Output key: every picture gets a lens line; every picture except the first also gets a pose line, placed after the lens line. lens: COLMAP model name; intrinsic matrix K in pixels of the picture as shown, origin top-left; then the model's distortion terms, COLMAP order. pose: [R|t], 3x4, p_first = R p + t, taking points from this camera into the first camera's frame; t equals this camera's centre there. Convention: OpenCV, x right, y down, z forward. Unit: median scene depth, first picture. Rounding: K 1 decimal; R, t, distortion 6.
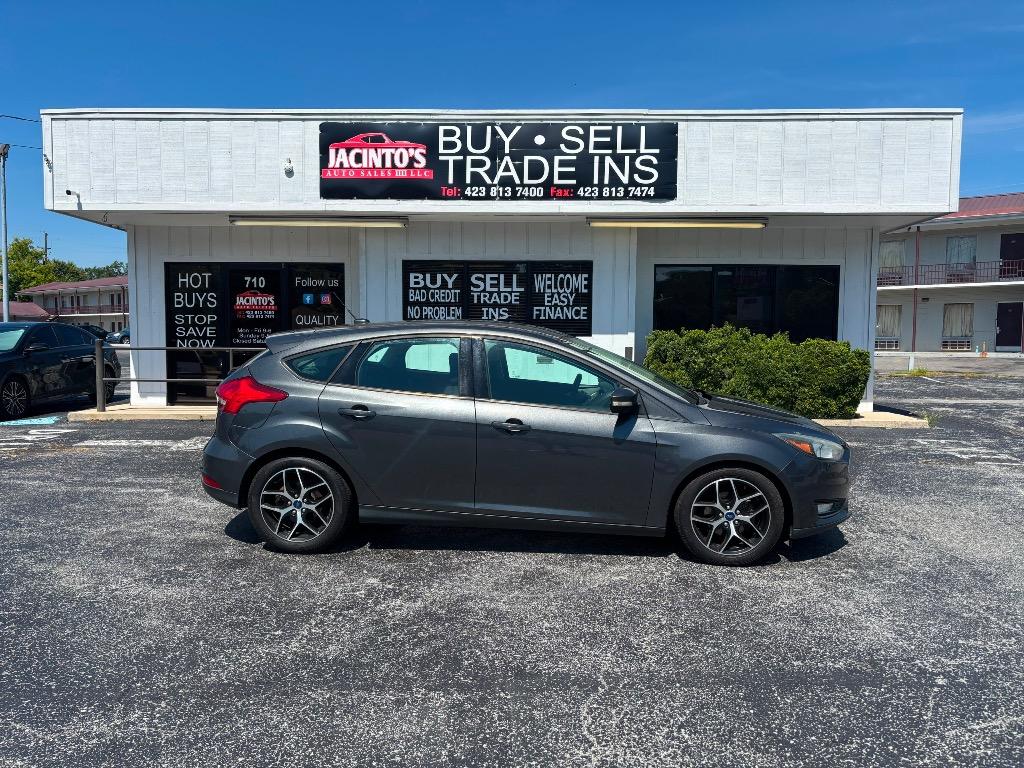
lens RADIAL K [[776.0, 0, 509.9], [0, 776.0, 401.9], [0, 0, 1]] dist [0.040595, -0.048060]
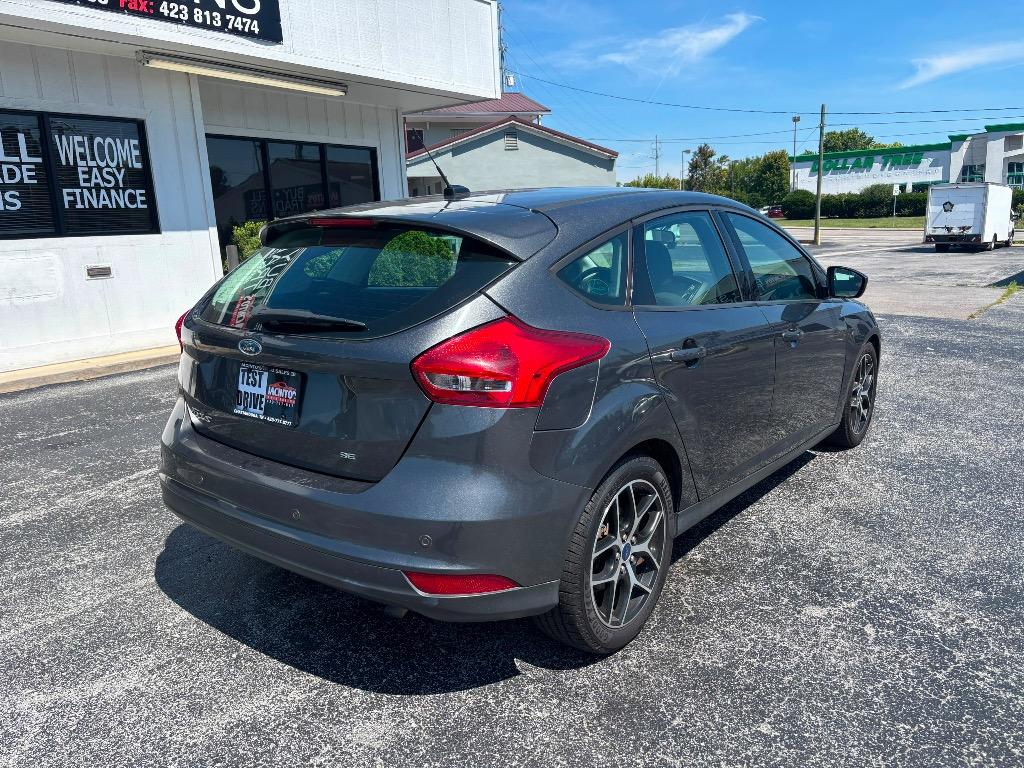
lens RADIAL K [[776.0, 0, 525.1], [0, 776.0, 392.2], [0, 0, 1]] dist [0.040595, -0.048060]
pose [[0.550665, -0.205304, 0.809085, -0.342329], [0.112729, 0.978693, 0.171618, -0.031899], [-0.827080, -0.003297, 0.562075, 0.376827]]
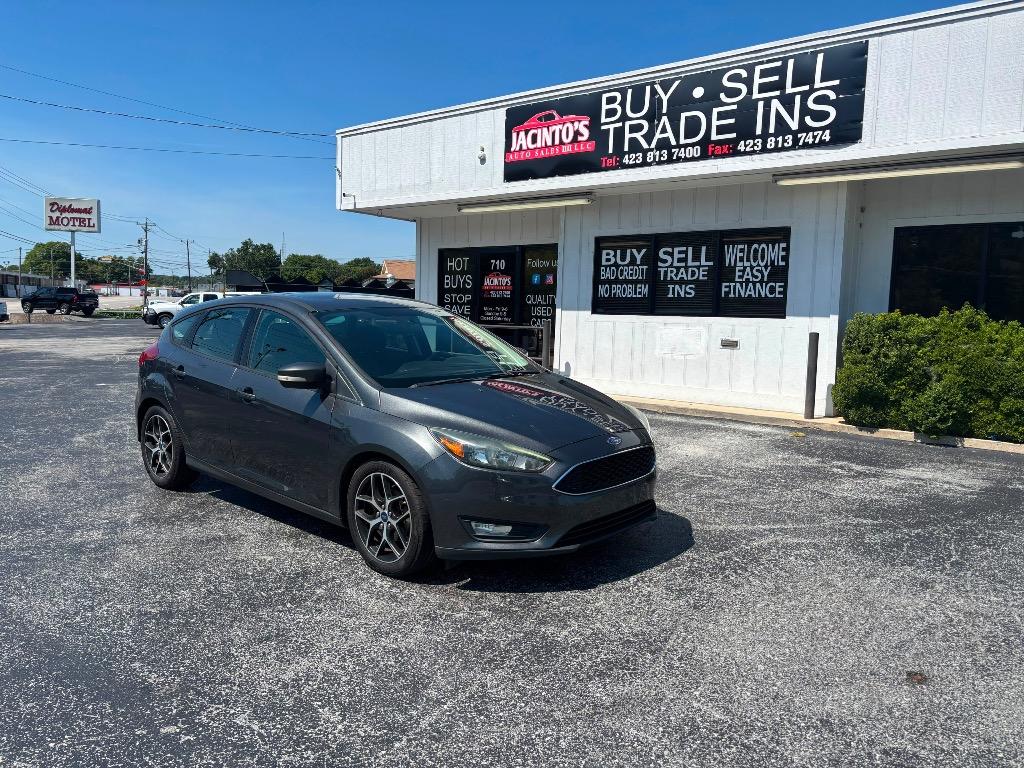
lens RADIAL K [[776.0, 0, 515.2], [0, 776.0, 383.5], [0, 0, 1]] dist [0.040595, -0.048060]
pose [[0.789119, 0.072180, -0.609984, 0.433240], [-0.072076, 0.997092, 0.024744, -0.016477], [0.609996, 0.024439, 0.792027, 0.186395]]
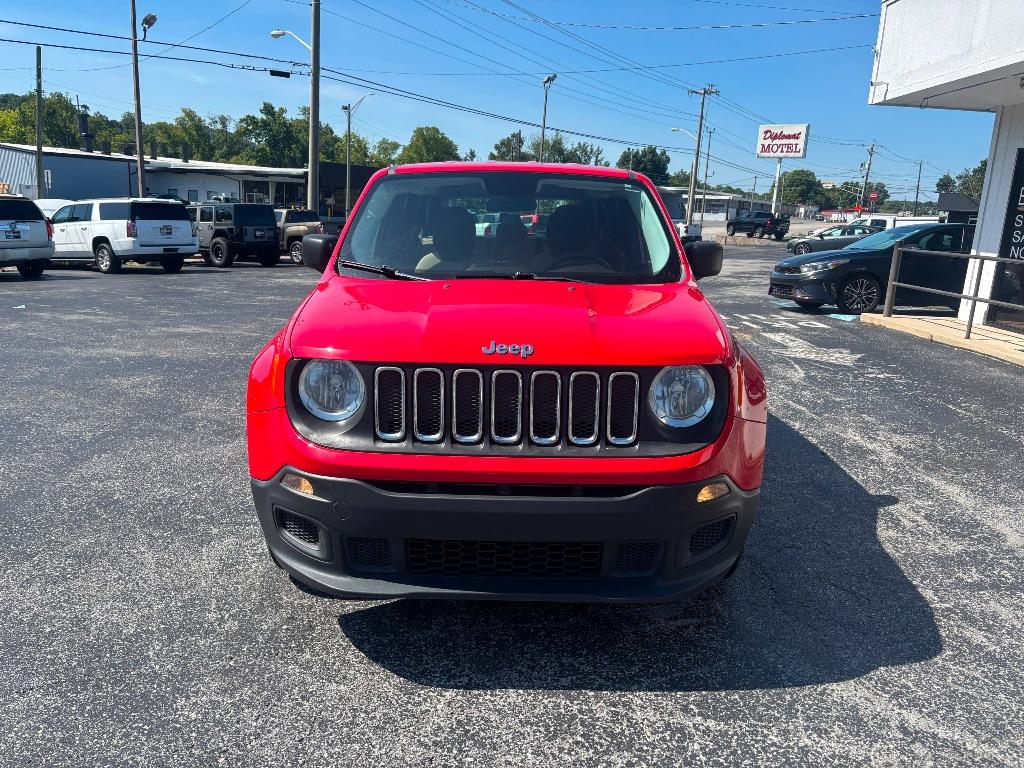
lens RADIAL K [[776.0, 0, 509.4], [0, 776.0, 388.3], [0, 0, 1]] dist [0.040595, -0.048060]
pose [[0.026301, 0.218408, -0.975503, 0.456399], [-0.128941, 0.968430, 0.213348, -0.049642], [0.991303, 0.120171, 0.053632, 0.544131]]
